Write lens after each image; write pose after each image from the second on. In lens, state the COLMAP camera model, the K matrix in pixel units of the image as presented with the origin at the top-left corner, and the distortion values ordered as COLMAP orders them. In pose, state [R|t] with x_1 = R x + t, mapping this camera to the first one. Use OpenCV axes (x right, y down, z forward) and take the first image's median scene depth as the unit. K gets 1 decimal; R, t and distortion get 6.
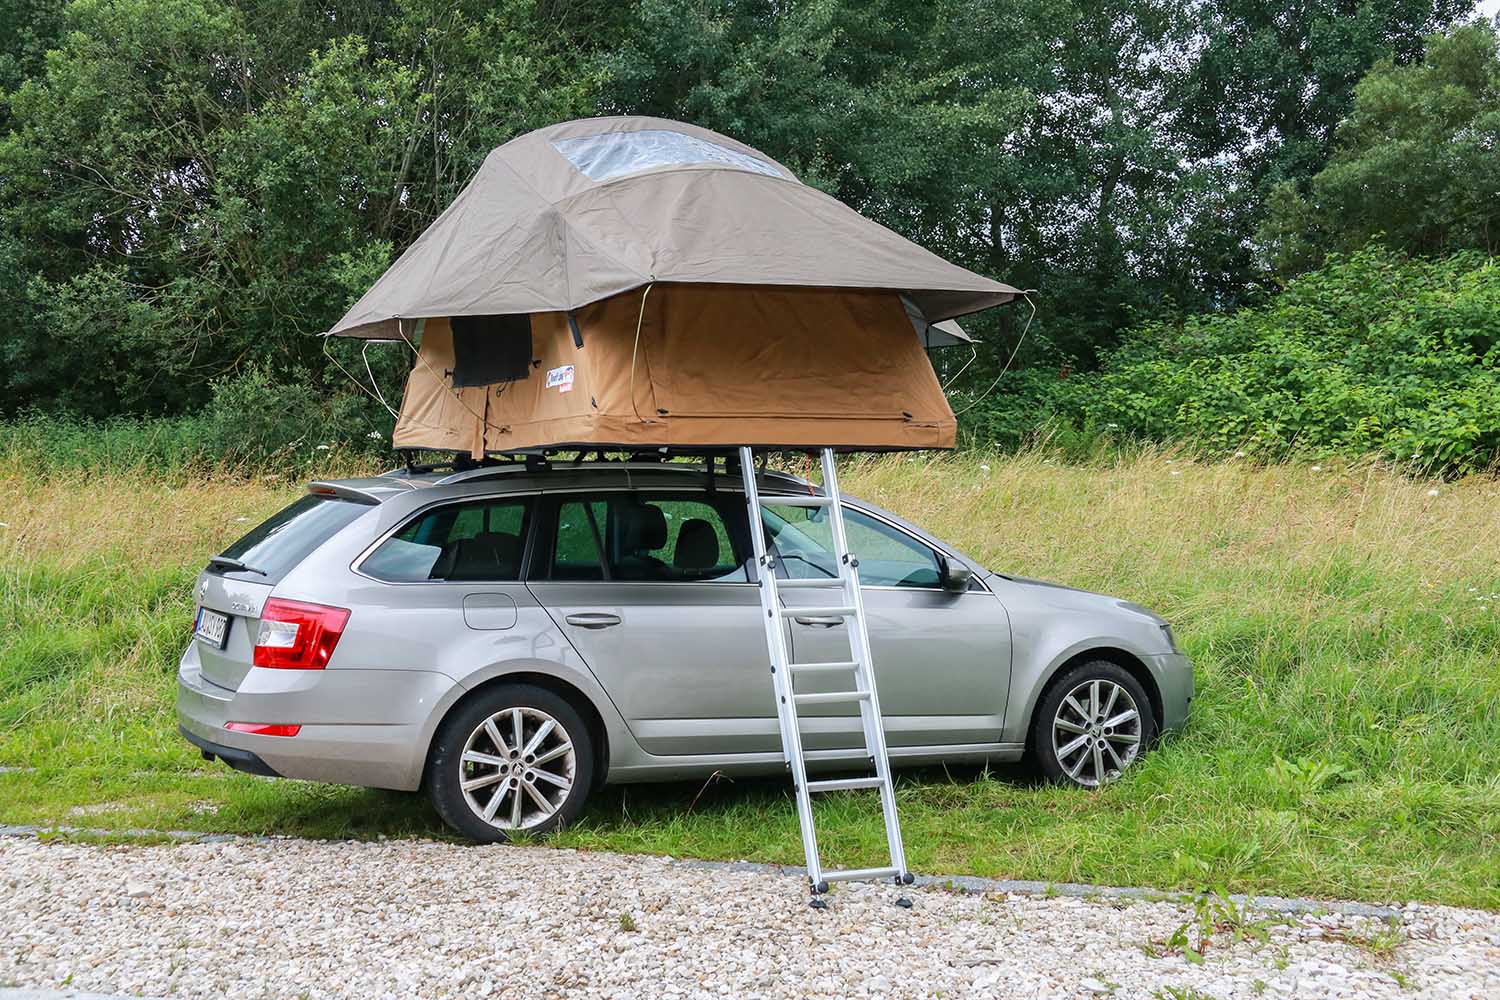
lens RADIAL K [[1909.2, 0, 780.1], [0, 1909.2, 500.1], [0, 0, 1]] dist [0.010040, 0.607023]
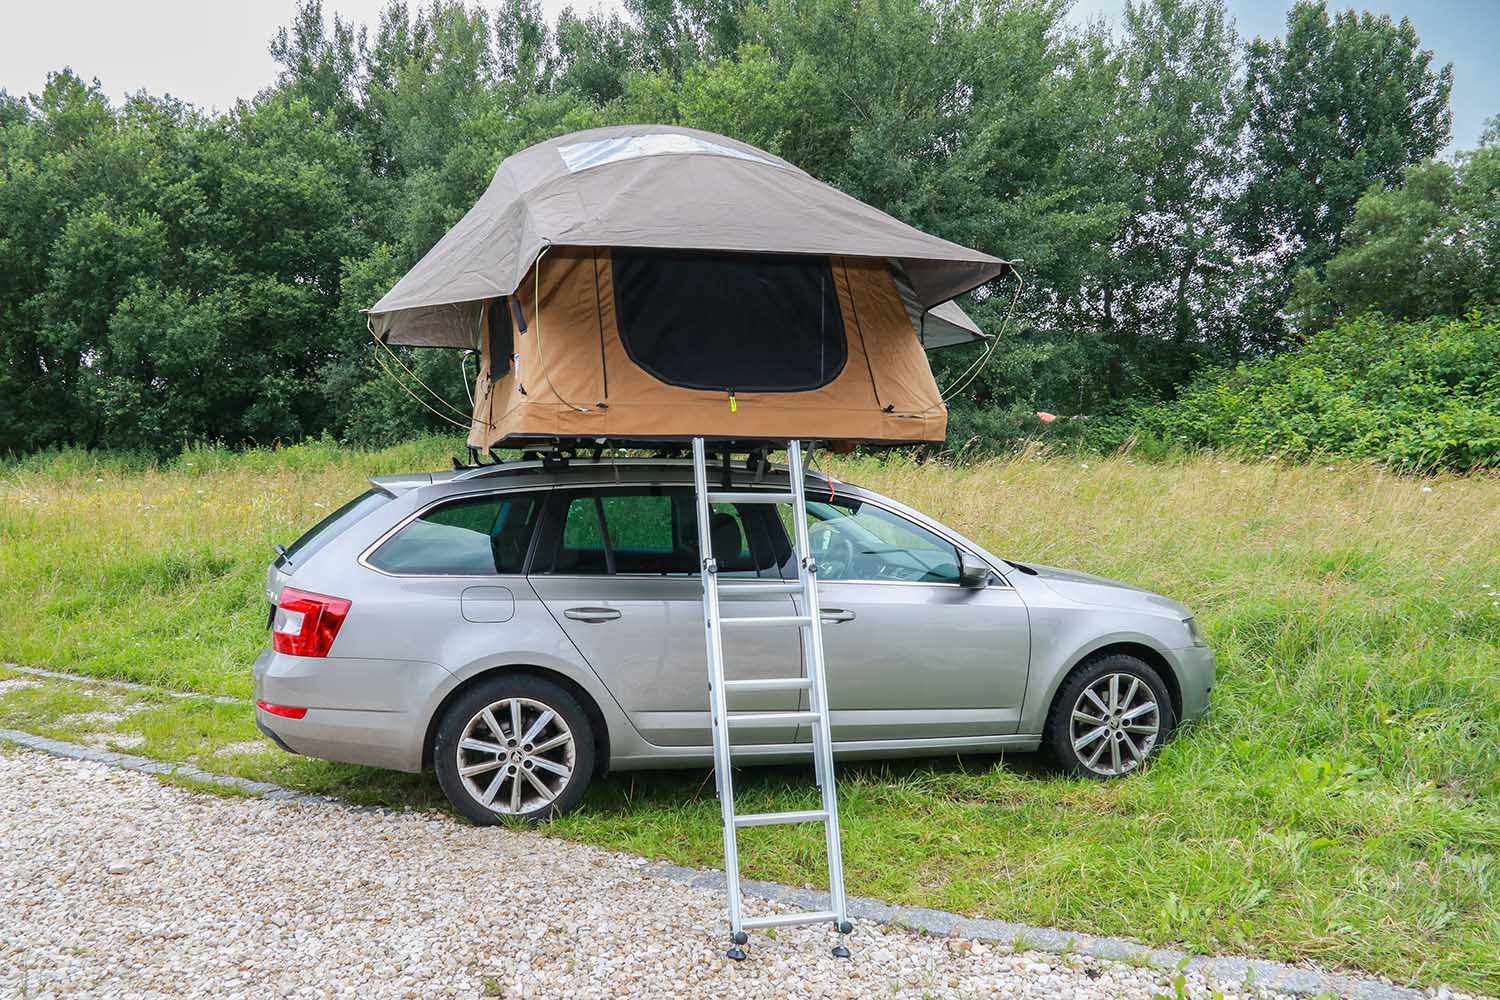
lens RADIAL K [[1213.8, 0, 747.7], [0, 1213.8, 530.8], [0, 0, 1]] dist [-0.188615, 0.180952]
pose [[0.982801, 0.012924, -0.184215, 0.087334], [-0.006064, 0.999269, 0.037753, -0.004988], [0.184568, -0.035987, 0.982161, 0.337141]]
